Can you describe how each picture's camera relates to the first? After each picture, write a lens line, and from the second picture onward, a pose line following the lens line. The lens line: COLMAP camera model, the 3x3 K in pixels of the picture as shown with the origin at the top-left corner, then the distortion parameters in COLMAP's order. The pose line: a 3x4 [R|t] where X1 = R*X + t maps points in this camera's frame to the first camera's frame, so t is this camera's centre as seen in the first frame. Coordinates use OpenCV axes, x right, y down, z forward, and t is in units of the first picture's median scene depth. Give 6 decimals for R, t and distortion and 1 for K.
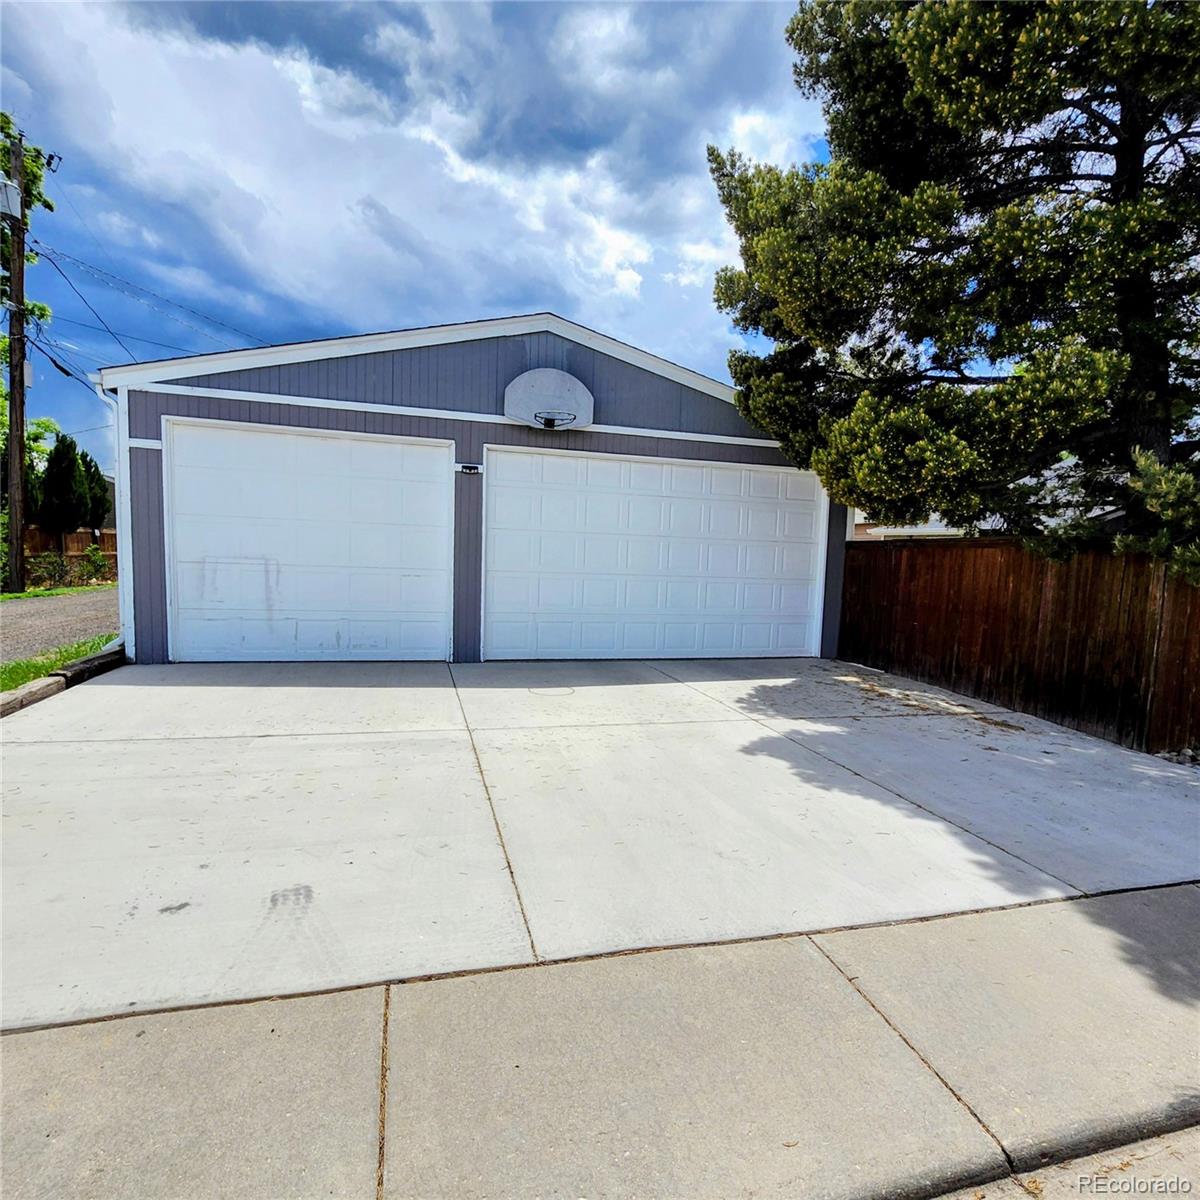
lens RADIAL K [[672.2, 0, 600.4], [0, 672.2, 603.5], [0, 0, 1]] dist [-0.002506, 0.000018]
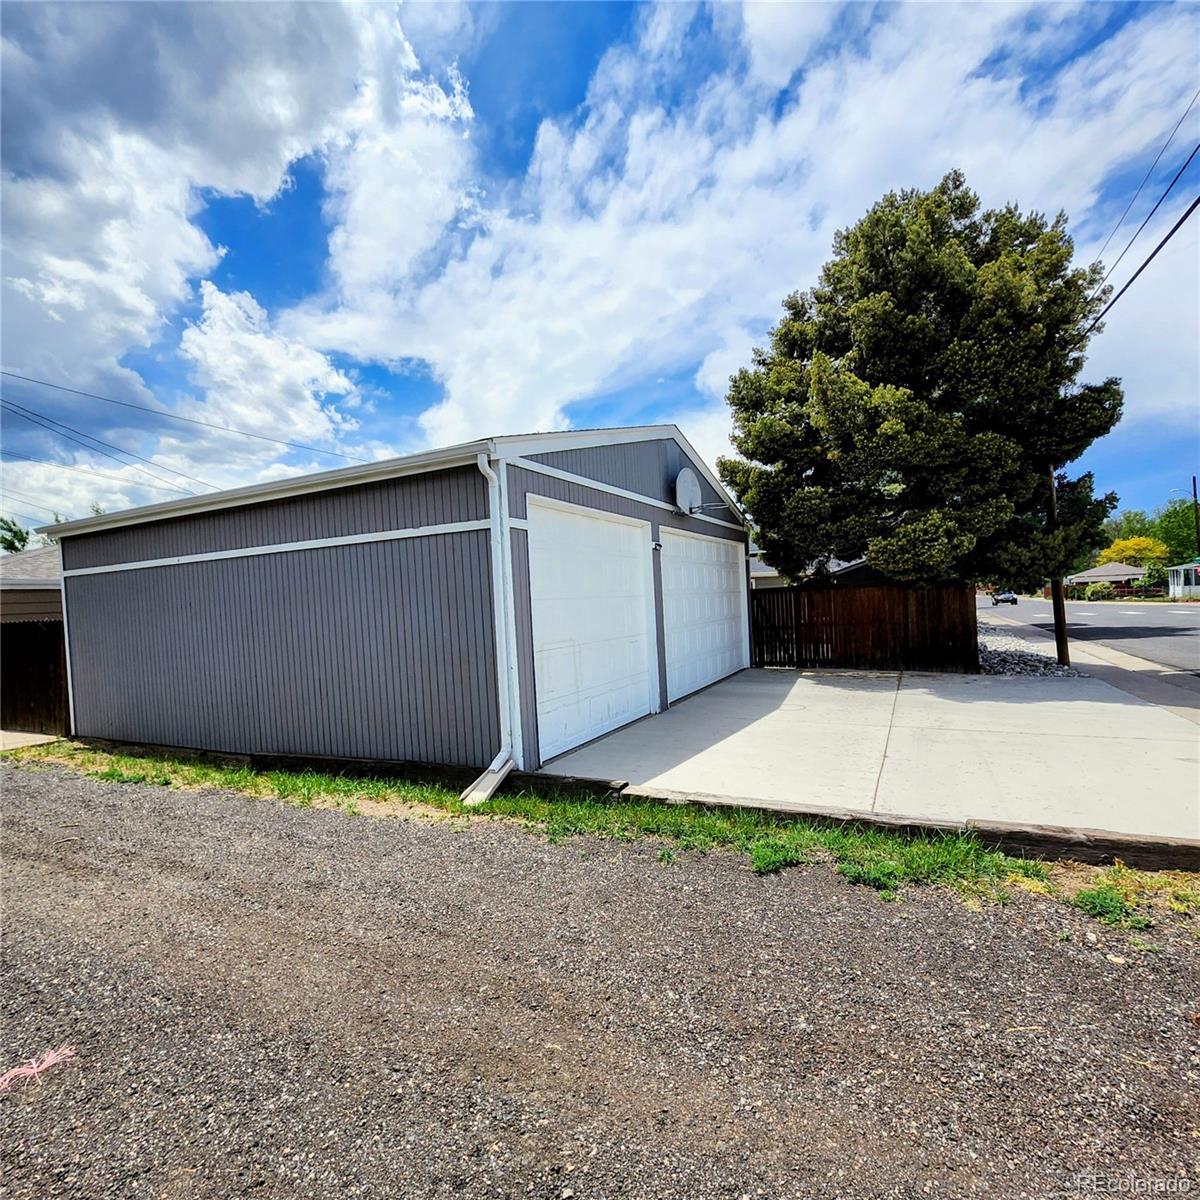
lens RADIAL K [[614.1, 0, 600.2], [0, 614.1, 605.7], [0, 0, 1]] dist [0.005860, 0.000460]
pose [[0.681036, -0.075931, 0.728302, -1.181794], [0.132589, 0.990956, -0.020670, -0.097899], [-0.720146, 0.110642, 0.684944, 0.372147]]
